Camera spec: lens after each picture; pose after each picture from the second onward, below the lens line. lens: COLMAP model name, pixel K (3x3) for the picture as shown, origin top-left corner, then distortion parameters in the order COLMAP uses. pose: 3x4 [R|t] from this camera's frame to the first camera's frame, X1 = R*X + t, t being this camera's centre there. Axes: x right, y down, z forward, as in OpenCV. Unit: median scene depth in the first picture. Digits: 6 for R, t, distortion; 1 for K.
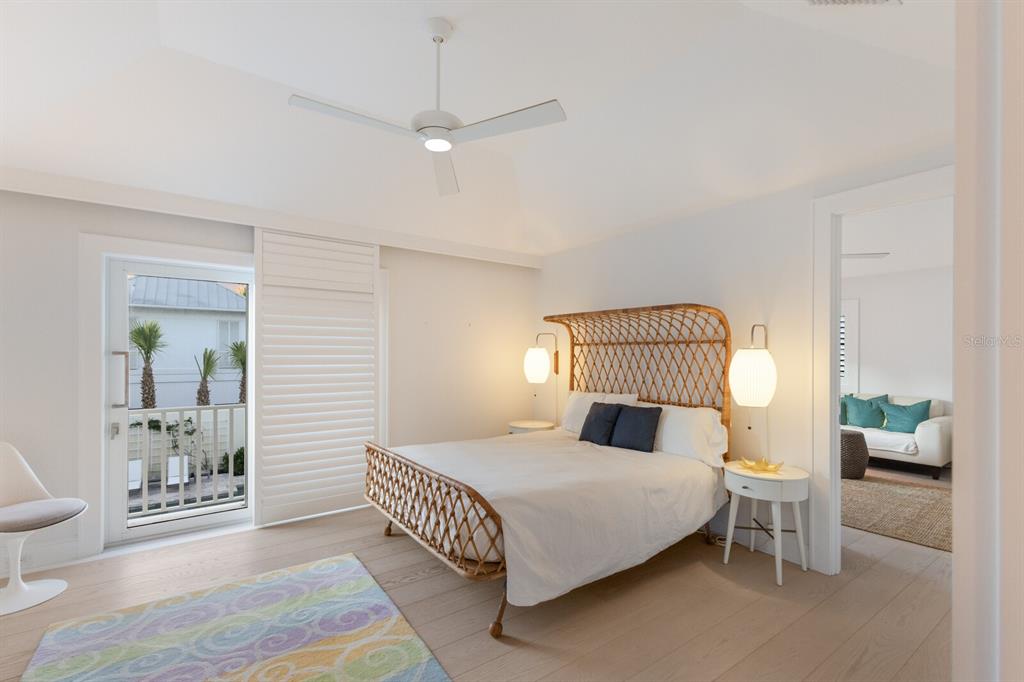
lens RADIAL K [[454.9, 0, 479.0], [0, 454.9, 344.8], [0, 0, 1]] dist [0.001380, 0.000187]
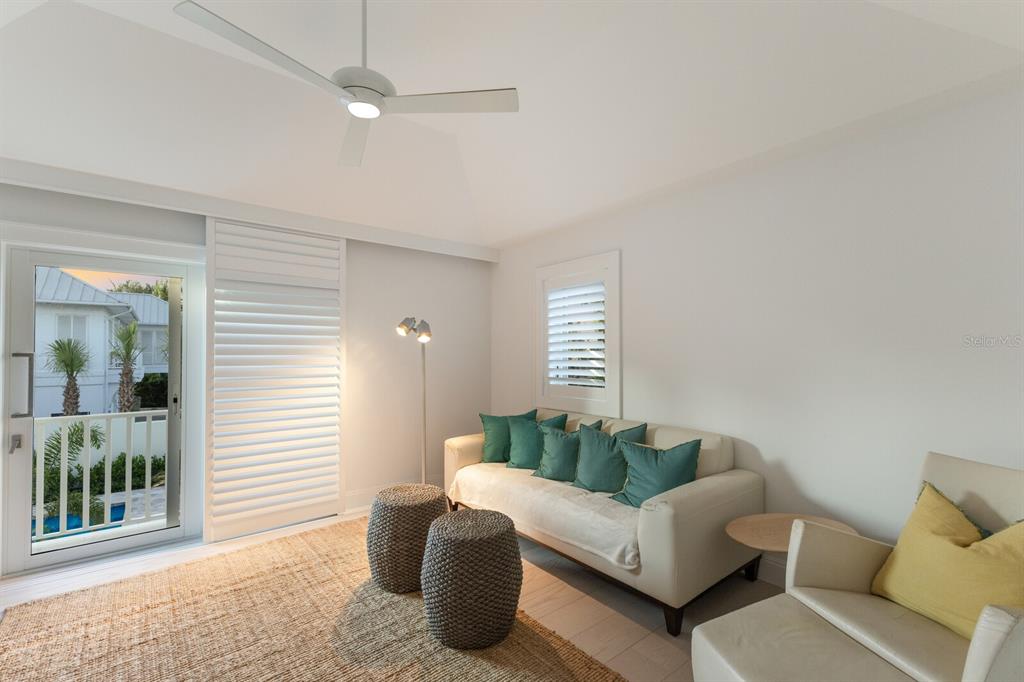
lens RADIAL K [[431.3, 0, 532.6], [0, 431.3, 375.3], [0, 0, 1]] dist [0.018561, 0.000075]
pose [[0.998640, -0.004597, 0.051932, 0.148663], [0.001316, 0.998010, 0.063042, 0.005144], [-0.052119, -0.062888, 0.996659, 0.107630]]
